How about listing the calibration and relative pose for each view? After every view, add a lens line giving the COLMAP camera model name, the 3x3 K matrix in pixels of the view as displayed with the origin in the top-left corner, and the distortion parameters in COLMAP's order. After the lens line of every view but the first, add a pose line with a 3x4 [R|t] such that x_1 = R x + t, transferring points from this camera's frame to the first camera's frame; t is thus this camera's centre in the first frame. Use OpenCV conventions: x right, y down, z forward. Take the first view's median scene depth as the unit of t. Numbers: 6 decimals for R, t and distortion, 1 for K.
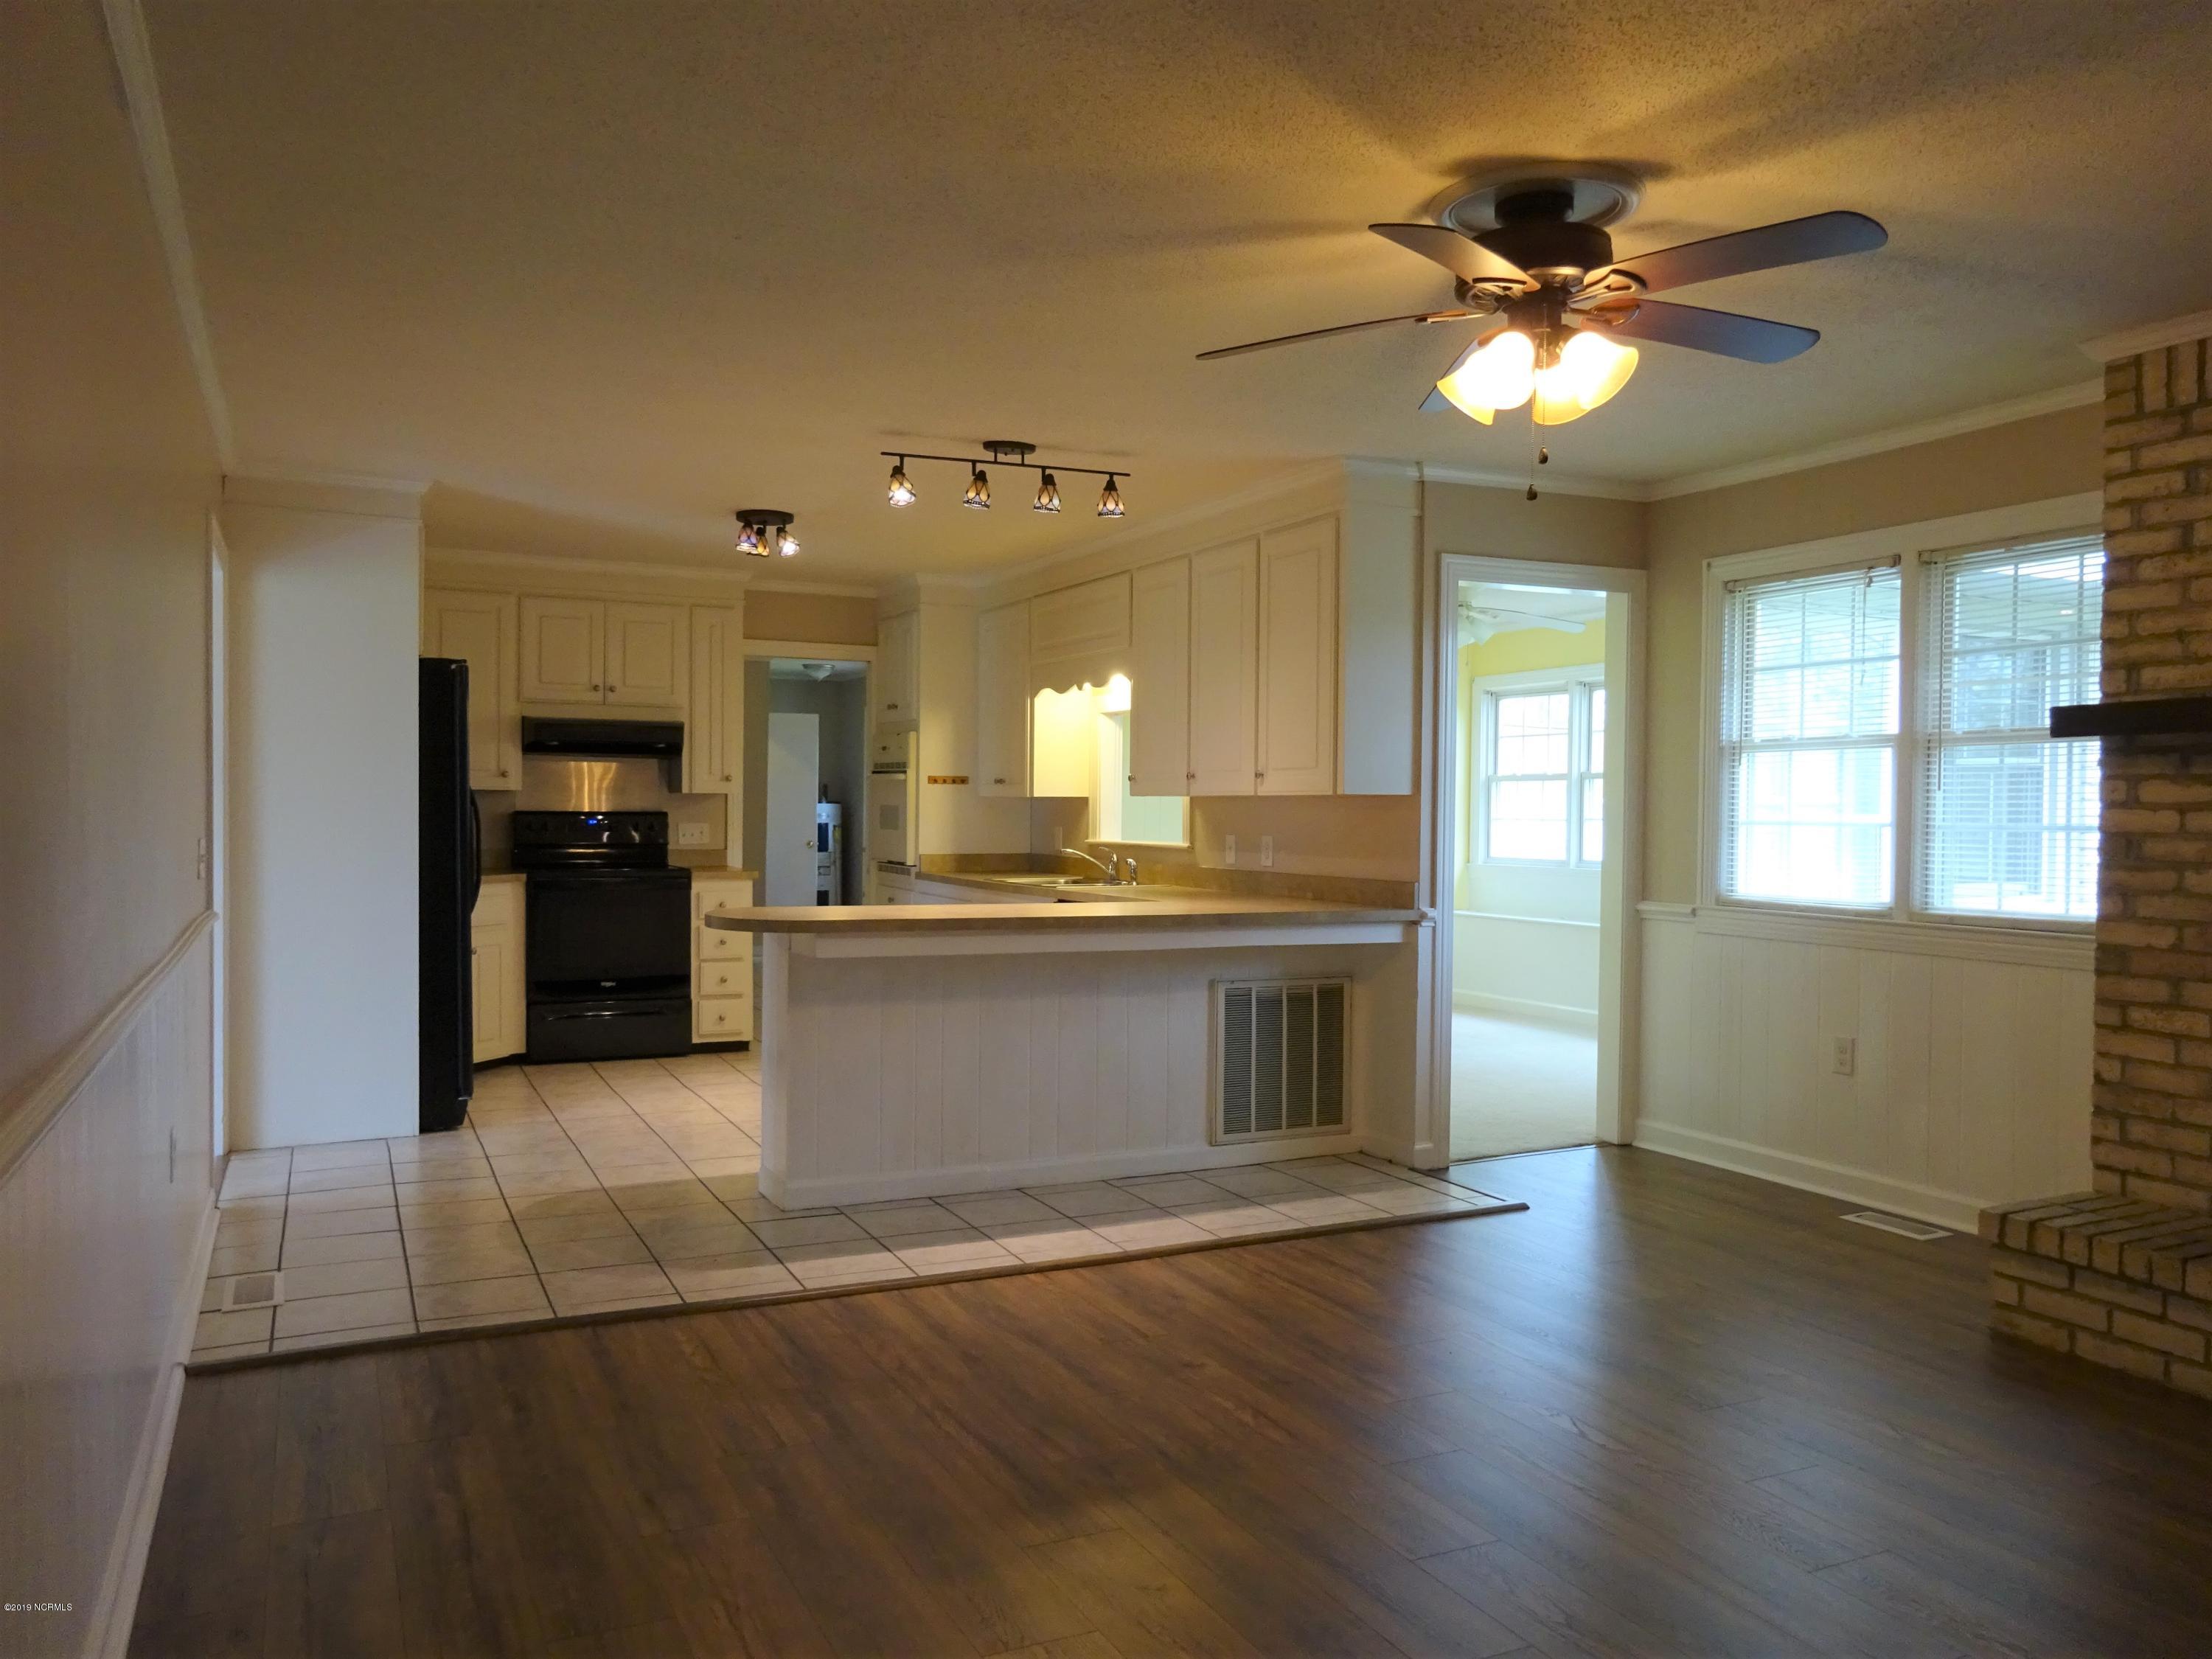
lens RADIAL K [[1627.1, 0, 1098.9], [0, 1627.1, 836.0], [0, 0, 1]] dist [-0.004300, 0.003151]
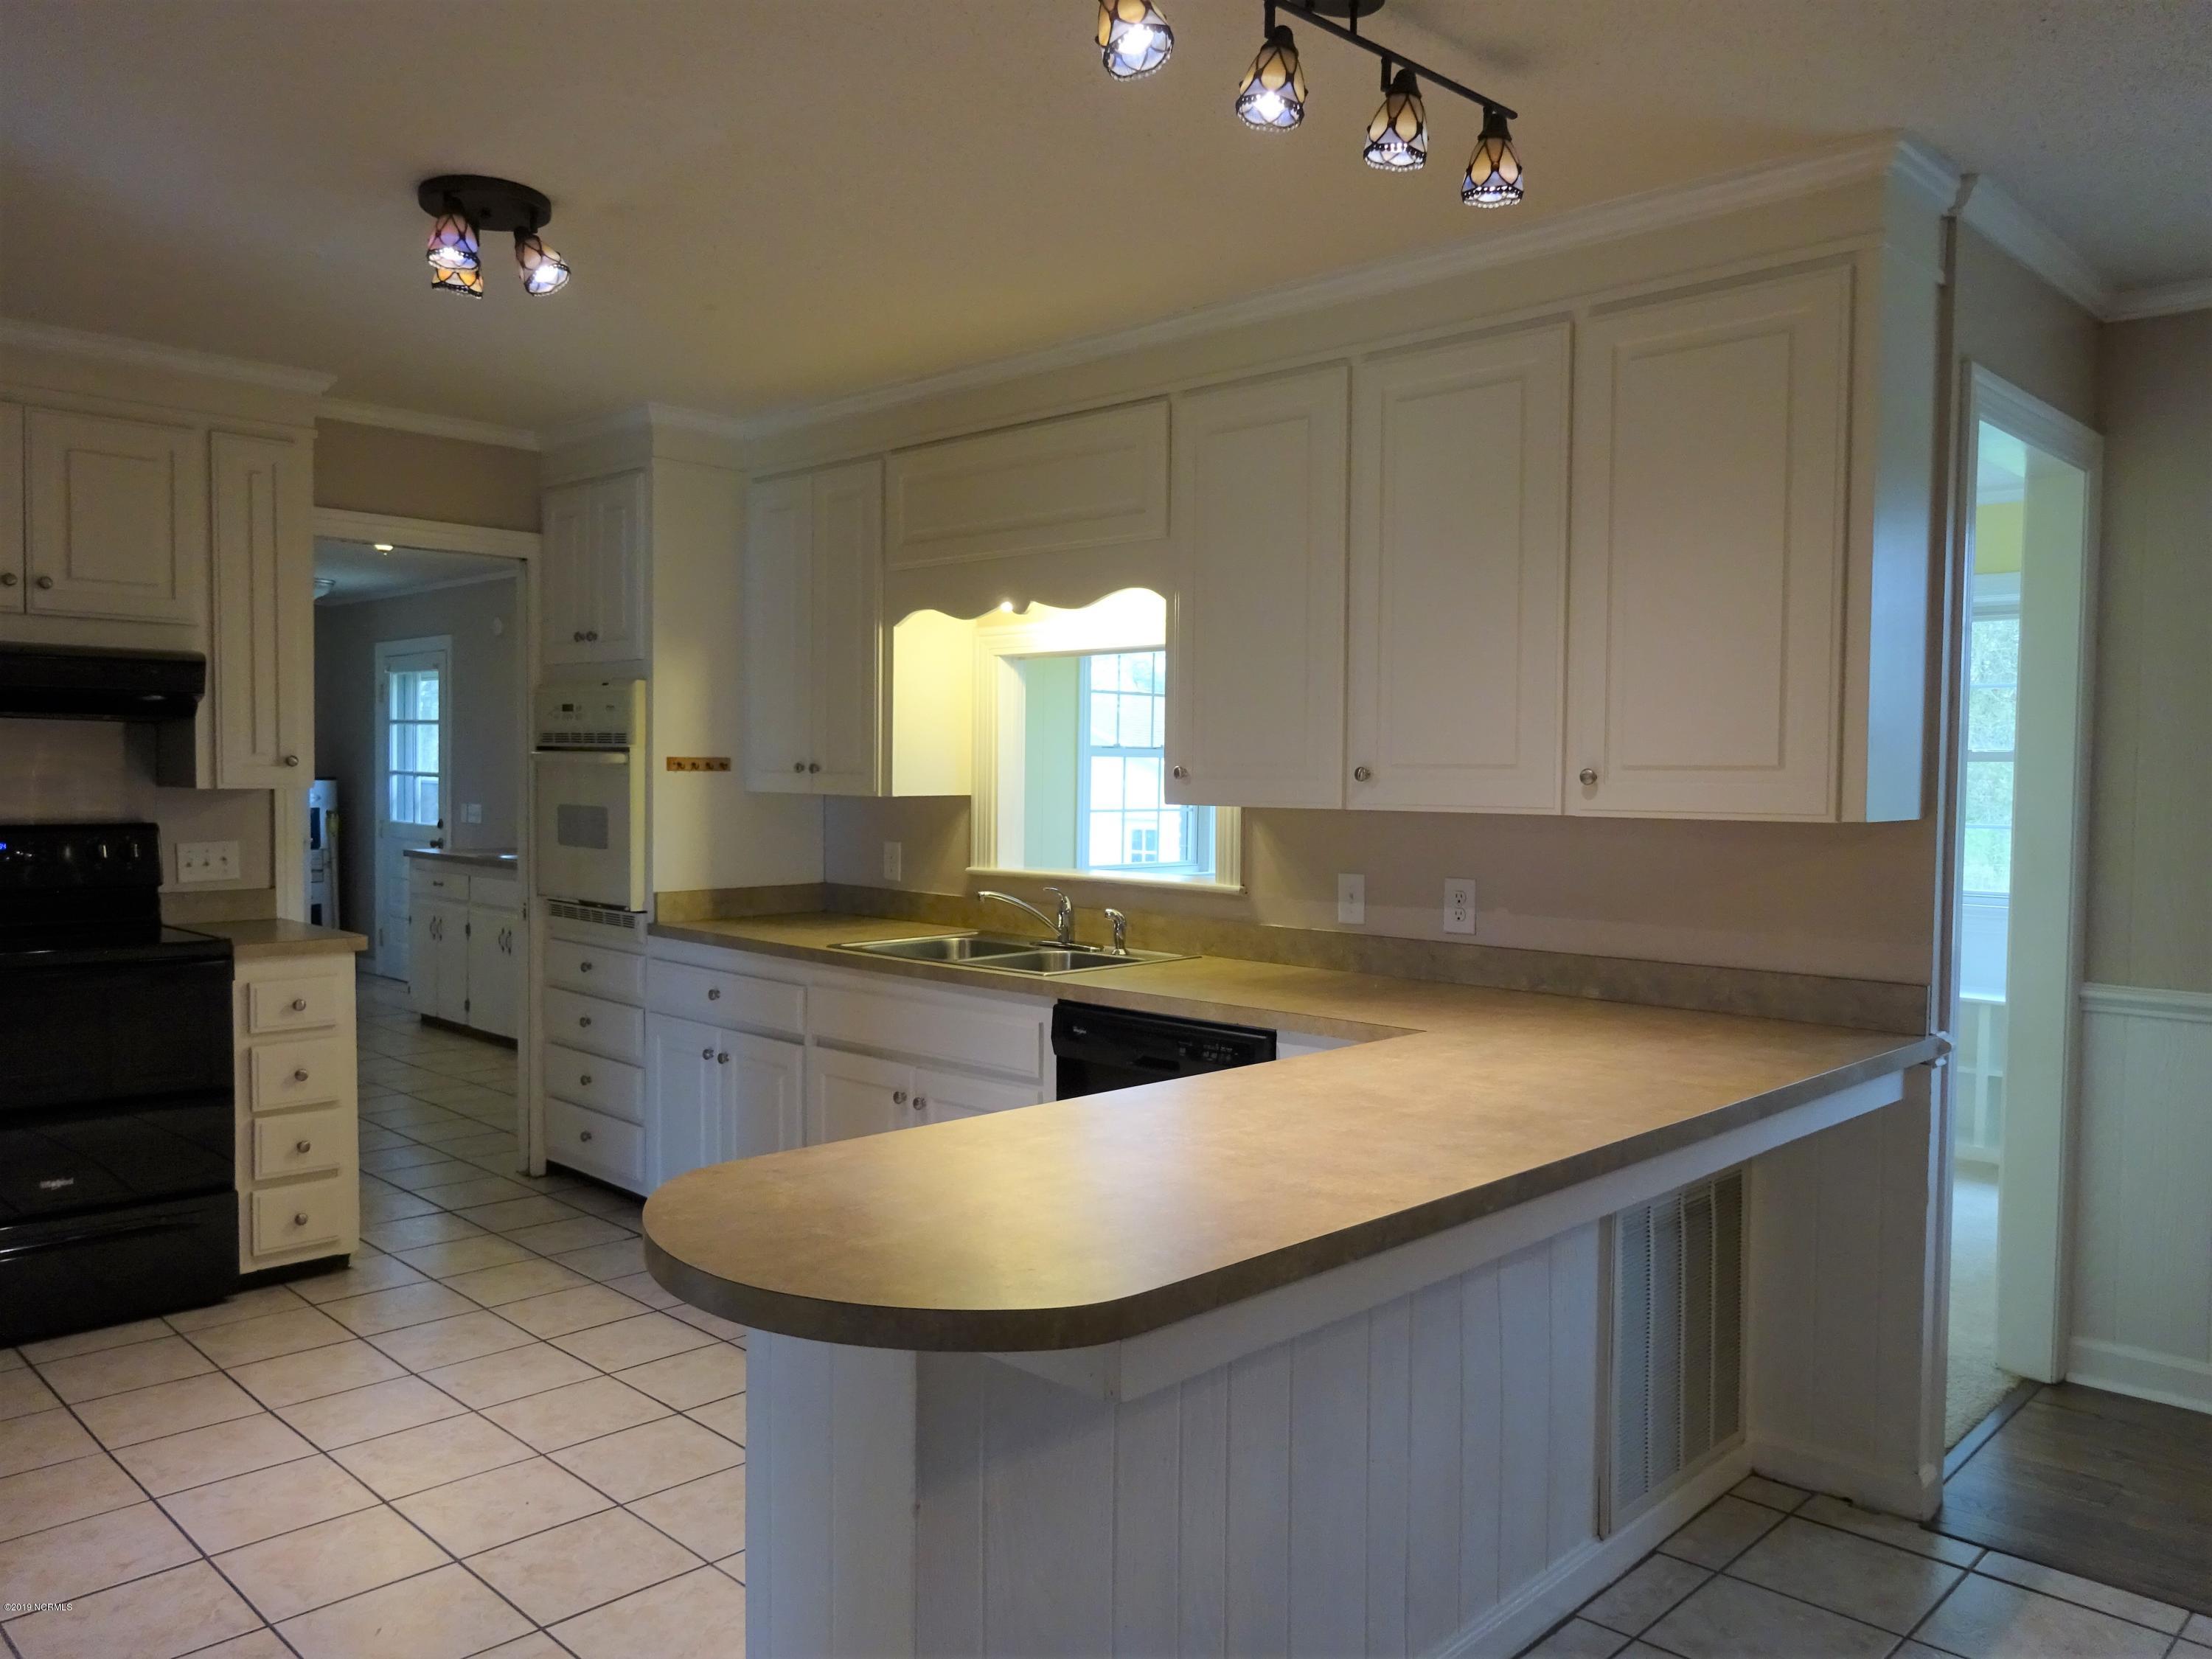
lens RADIAL K [[1627.1, 0, 1101.3], [0, 1627.1, 838.3], [0, 0, 1]] dist [-0.004300, 0.003151]
pose [[0.939426, -0.013211, 0.342498, -0.231840], [0.003913, 0.999605, 0.027824, -0.034389], [-0.342731, -0.024798, 0.939106, 0.583995]]
